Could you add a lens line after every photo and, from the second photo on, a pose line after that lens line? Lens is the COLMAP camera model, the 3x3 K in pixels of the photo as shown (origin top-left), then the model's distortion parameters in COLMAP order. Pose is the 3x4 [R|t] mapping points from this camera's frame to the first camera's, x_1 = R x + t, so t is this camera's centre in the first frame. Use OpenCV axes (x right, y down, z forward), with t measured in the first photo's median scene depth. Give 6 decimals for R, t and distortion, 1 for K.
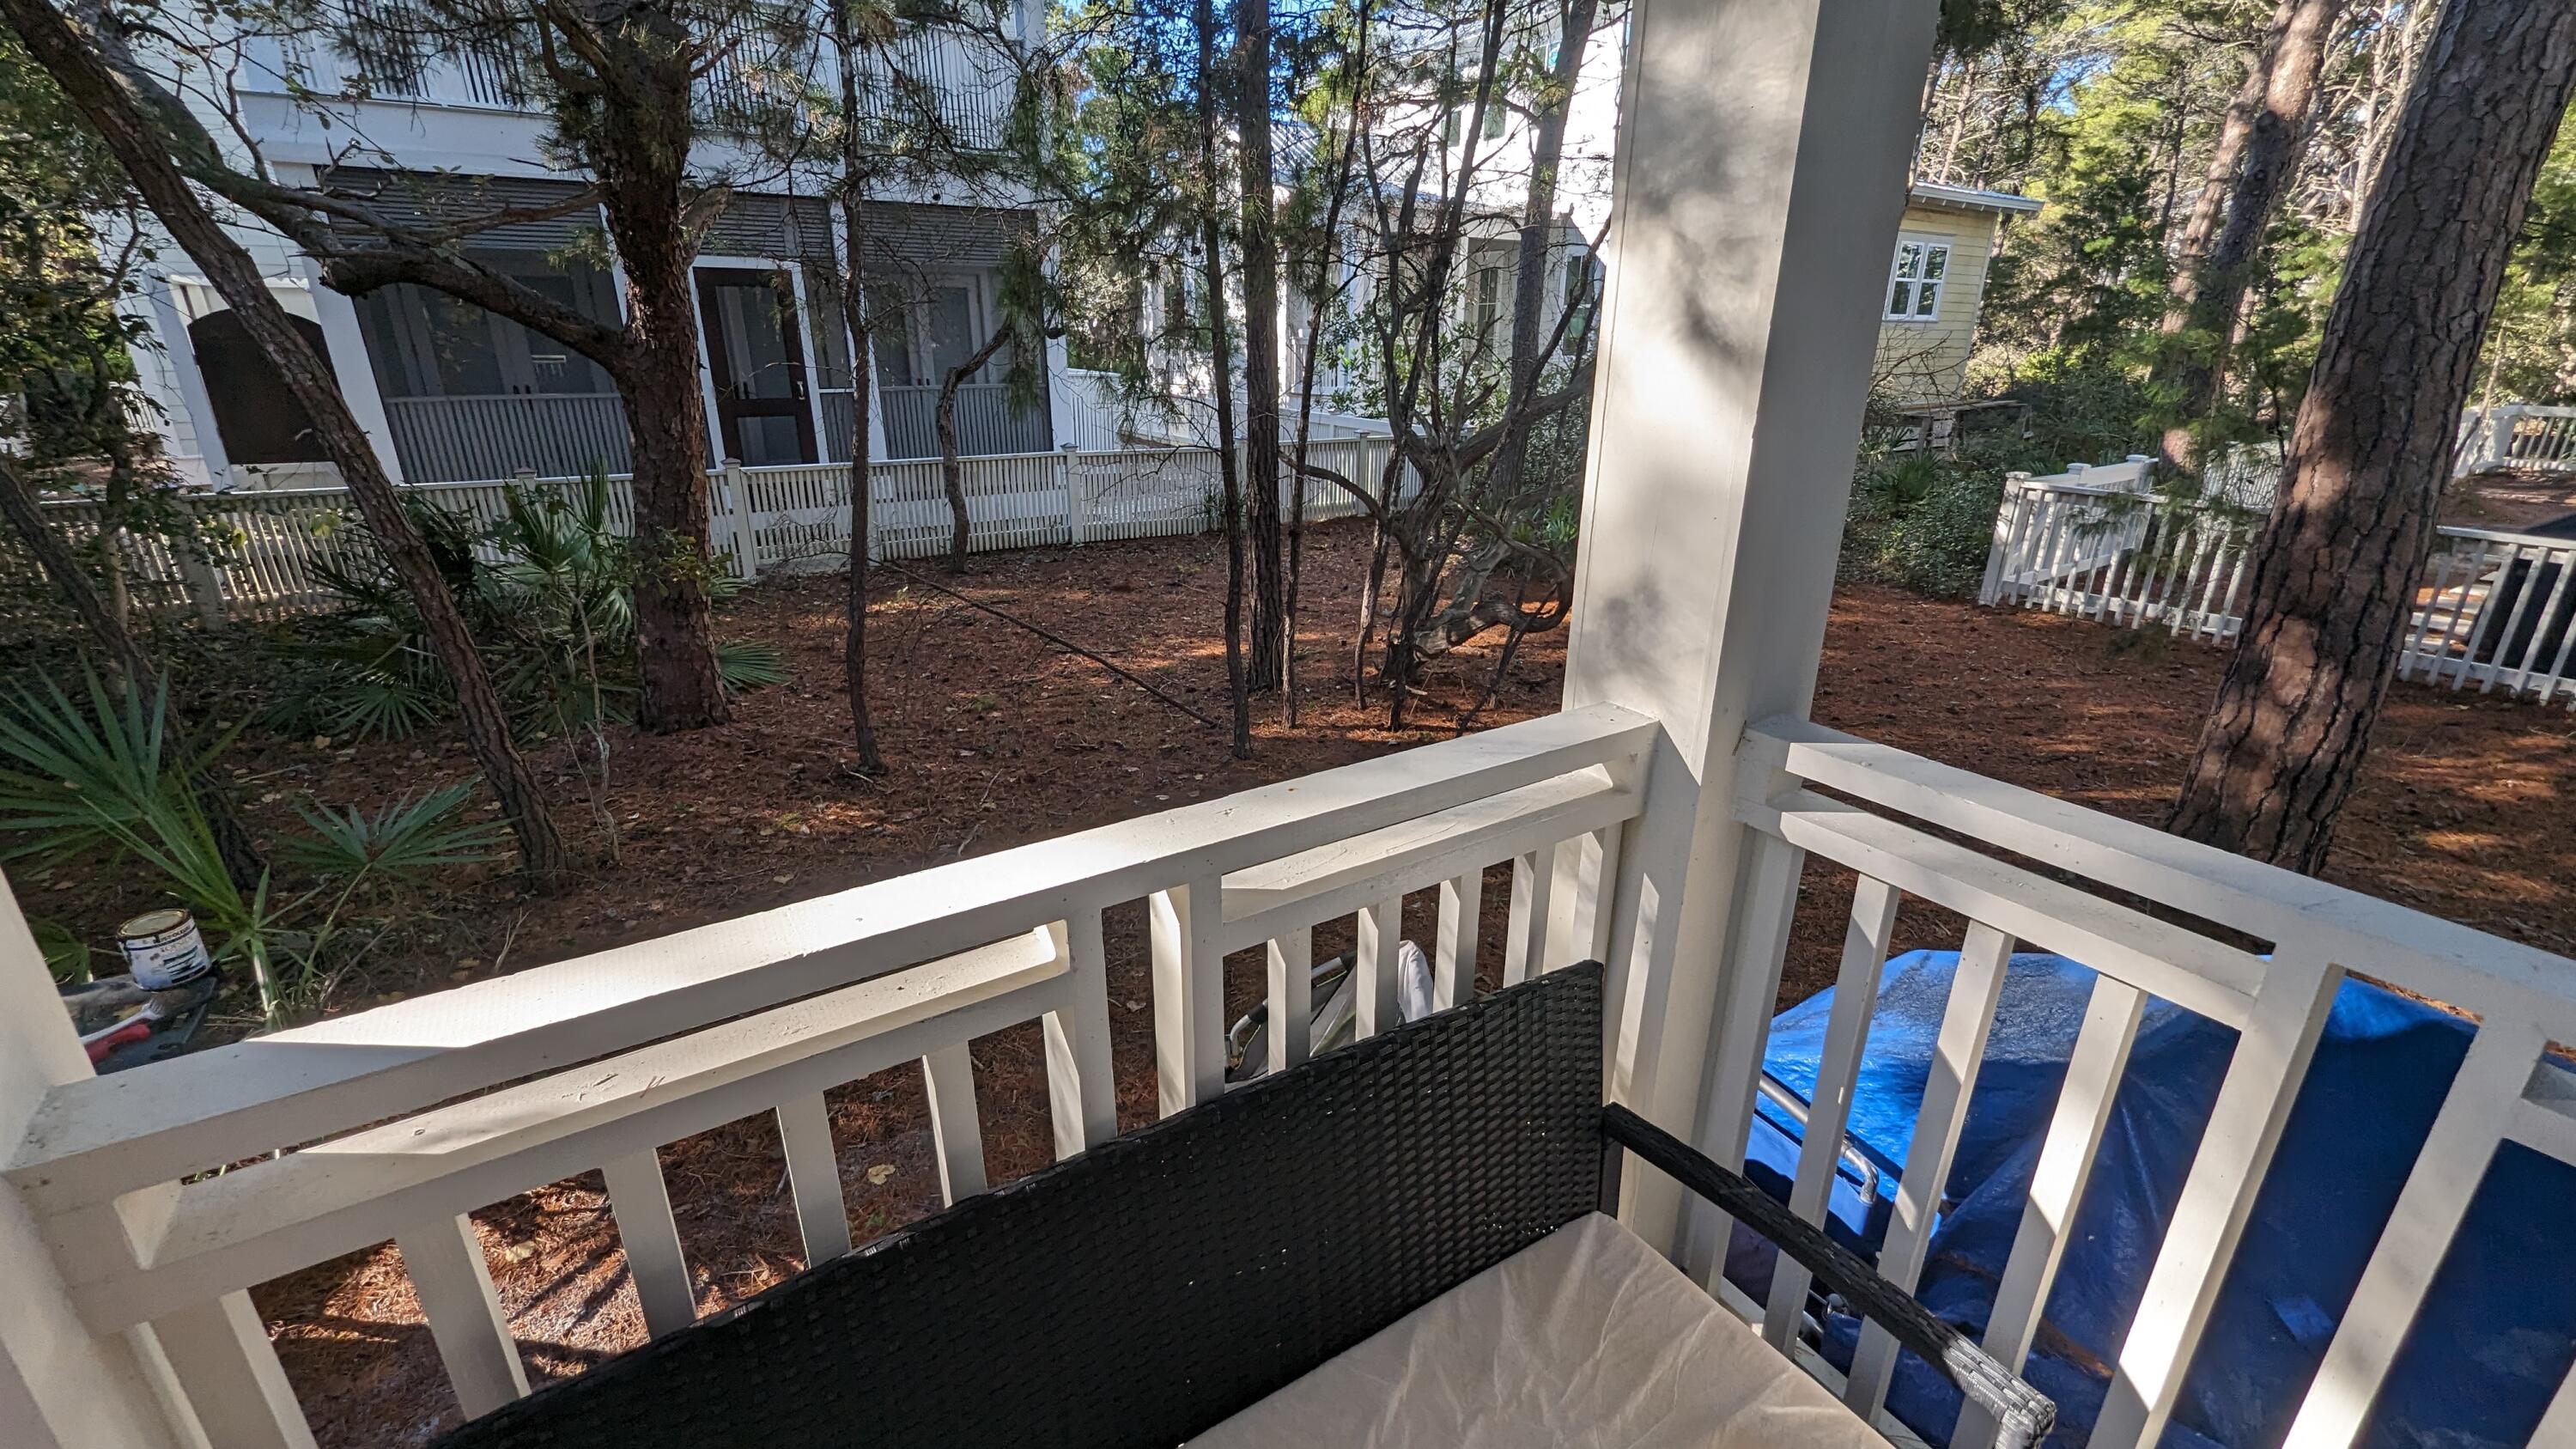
lens RADIAL K [[1062.5, 0, 1286.3], [0, 1062.5, 731.0], [0, 0, 1]] dist [-0.001274, -0.000114]
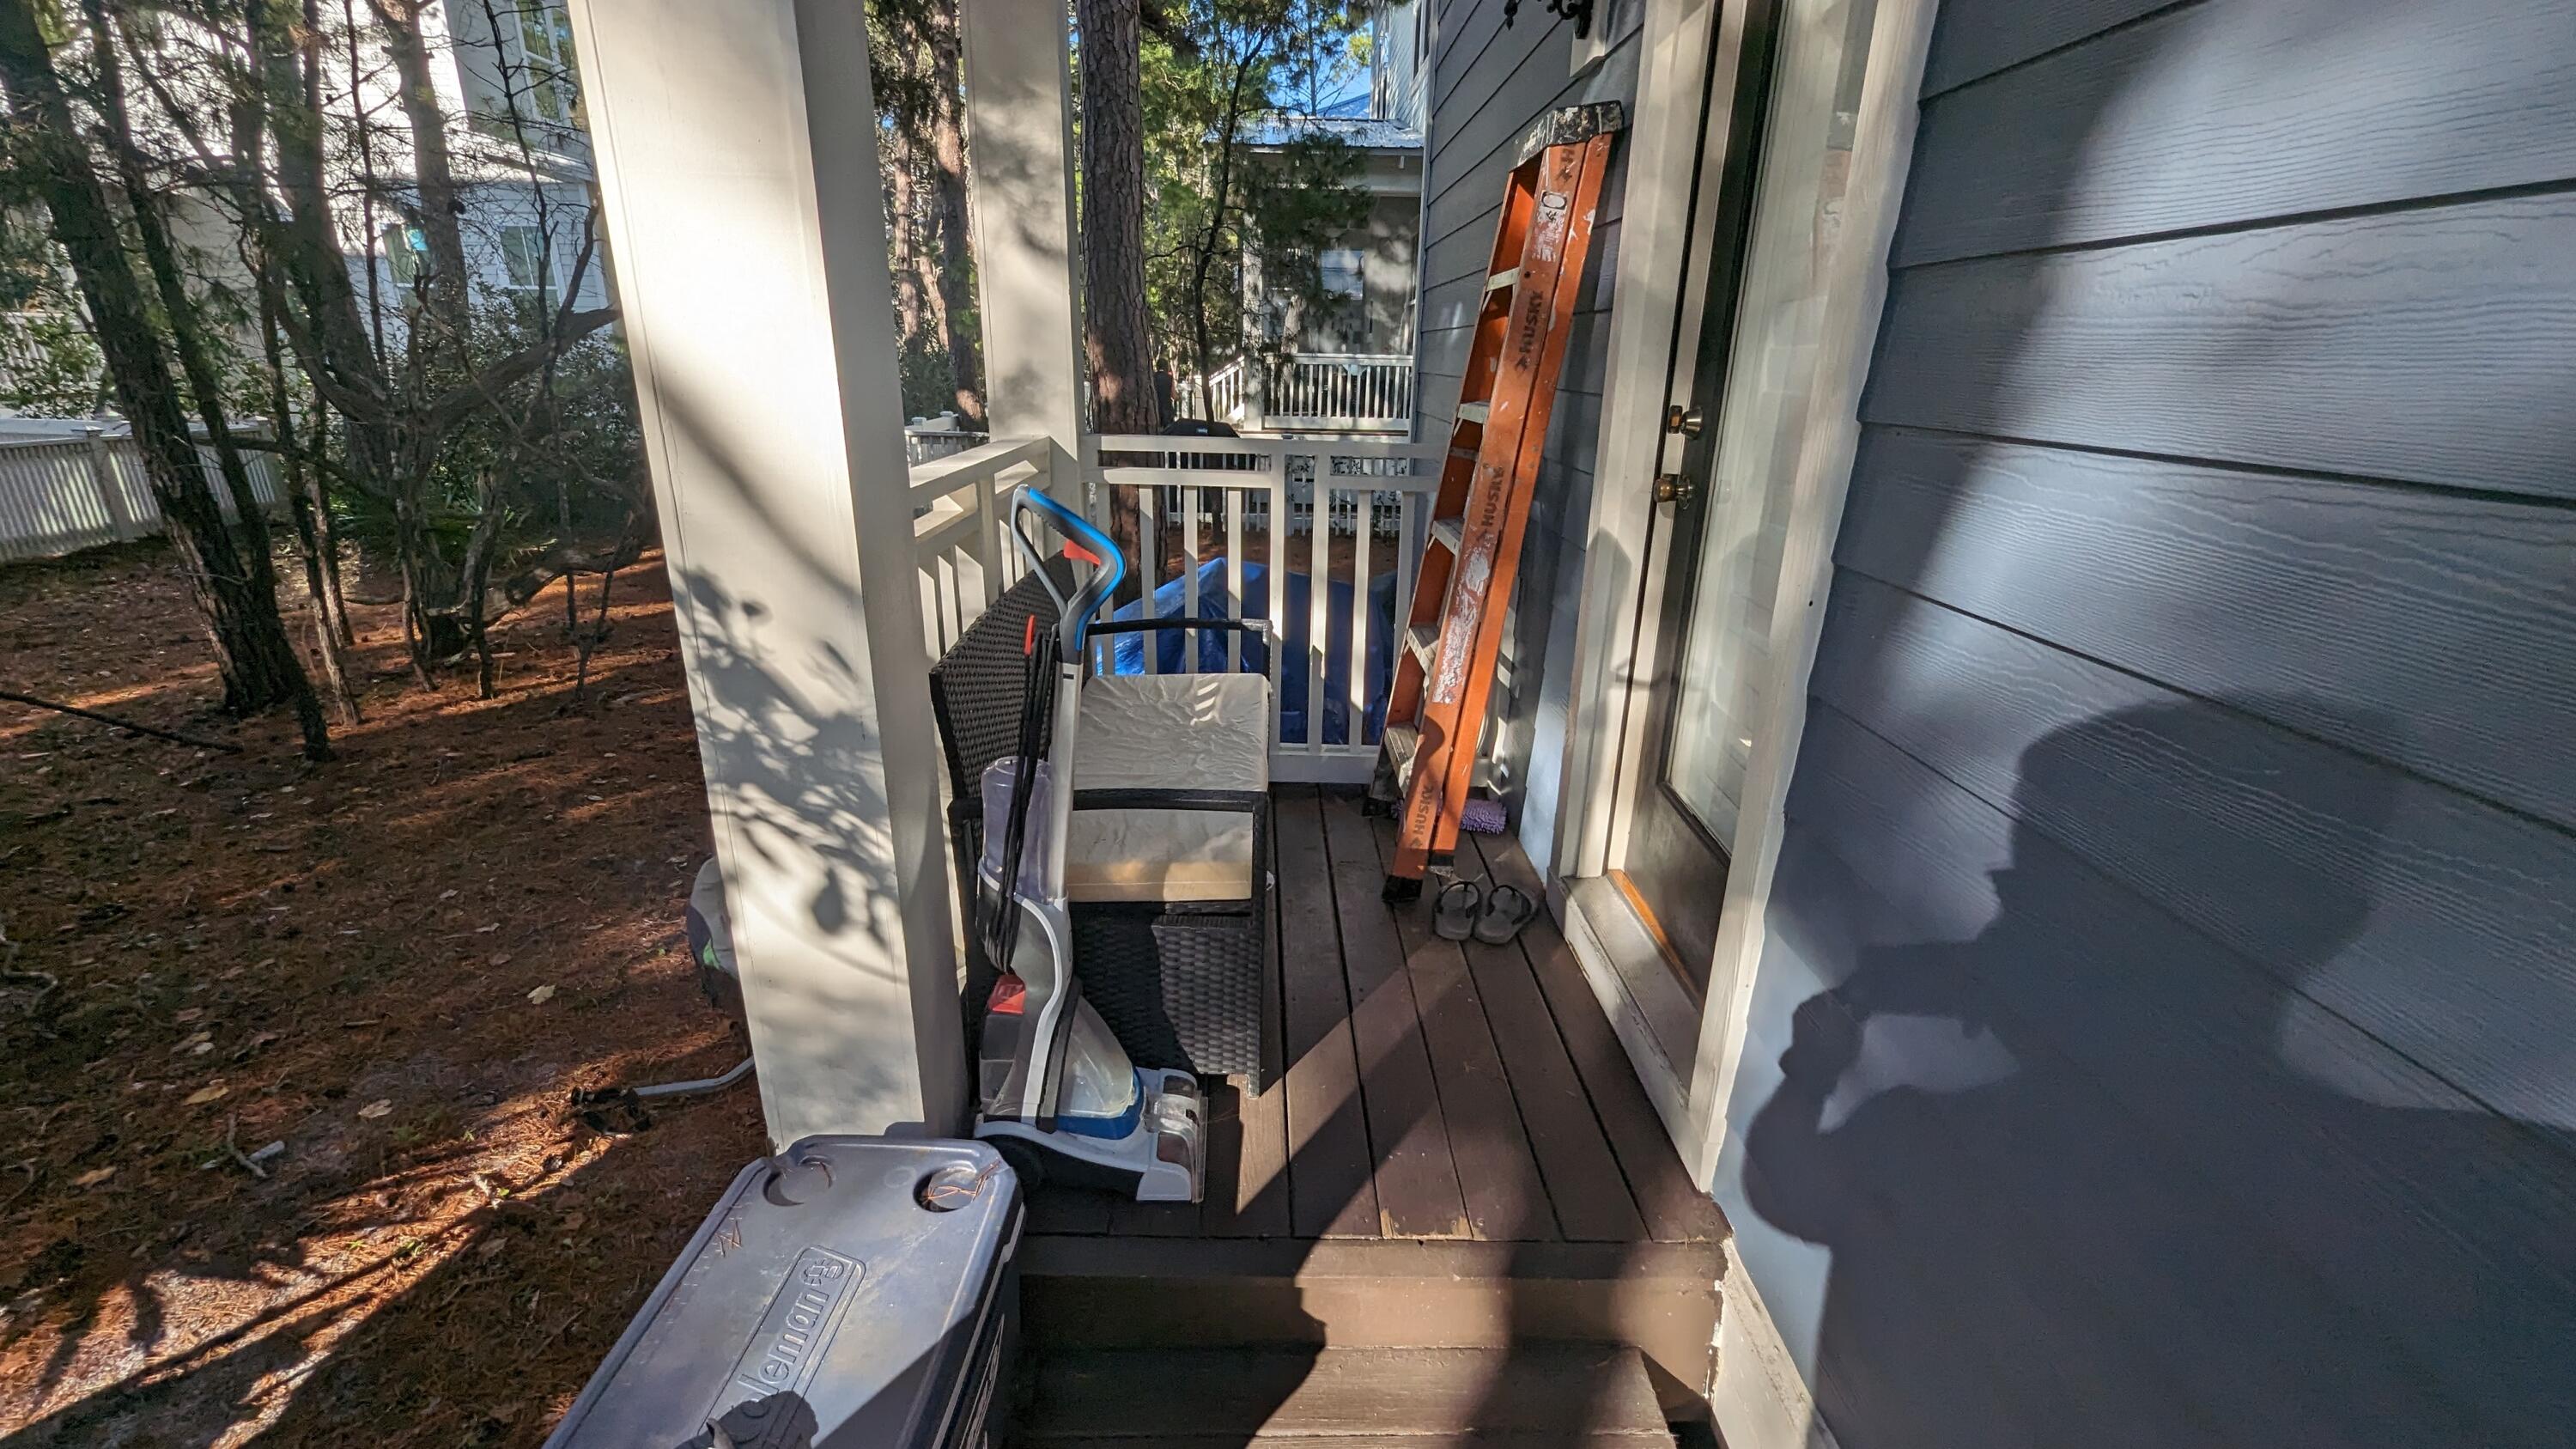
lens RADIAL K [[1062.5, 0, 1285.0], [0, 1062.5, 730.9], [0, 0, 1]] dist [-0.001274, -0.000114]
pose [[0.524195, -0.277493, 0.805119, -1.209129], [0.280240, 0.948974, 0.144616, 0.362081], [-0.804167, 0.149819, 0.575212, -0.477997]]
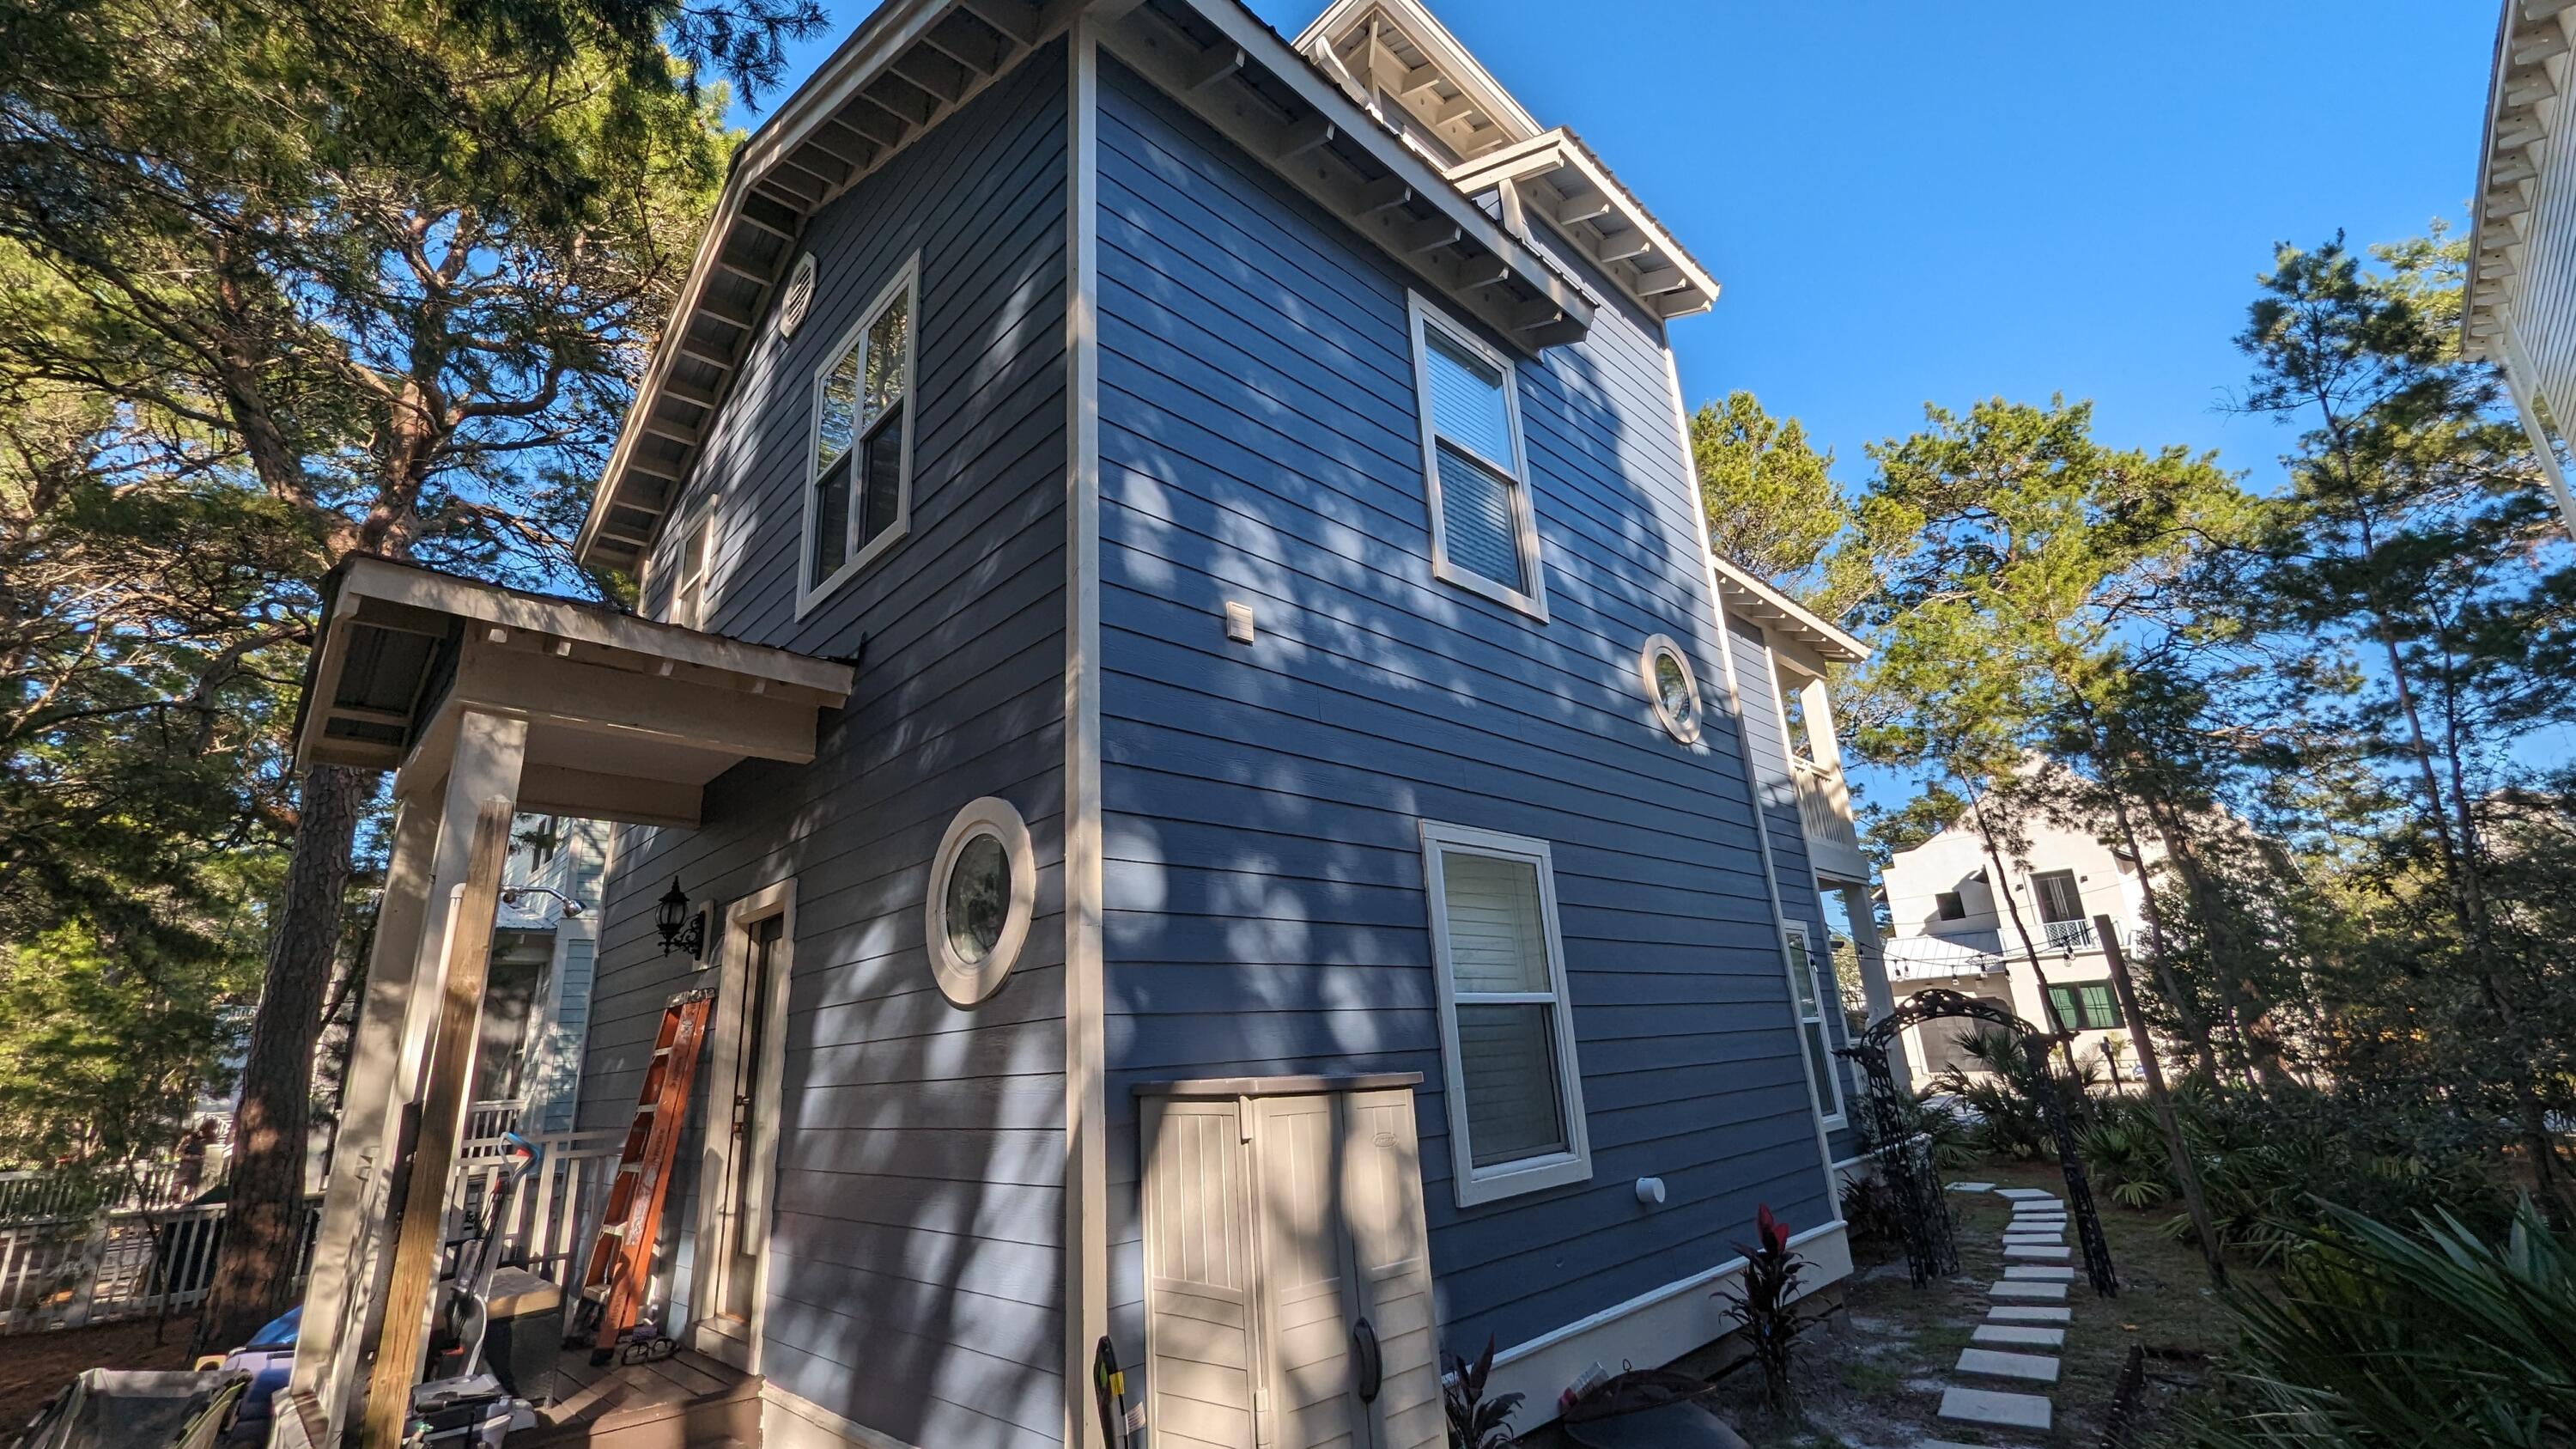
lens RADIAL K [[1062.5, 0, 1291.6], [0, 1062.5, 723.7], [0, 0, 1]] dist [-0.001274, -0.000114]
pose [[-0.200052, 0.302566, 0.931898, -6.360102], [0.394532, 0.895482, -0.206048, 0.933144], [-0.896841, 0.326443, -0.298515, -1.841017]]
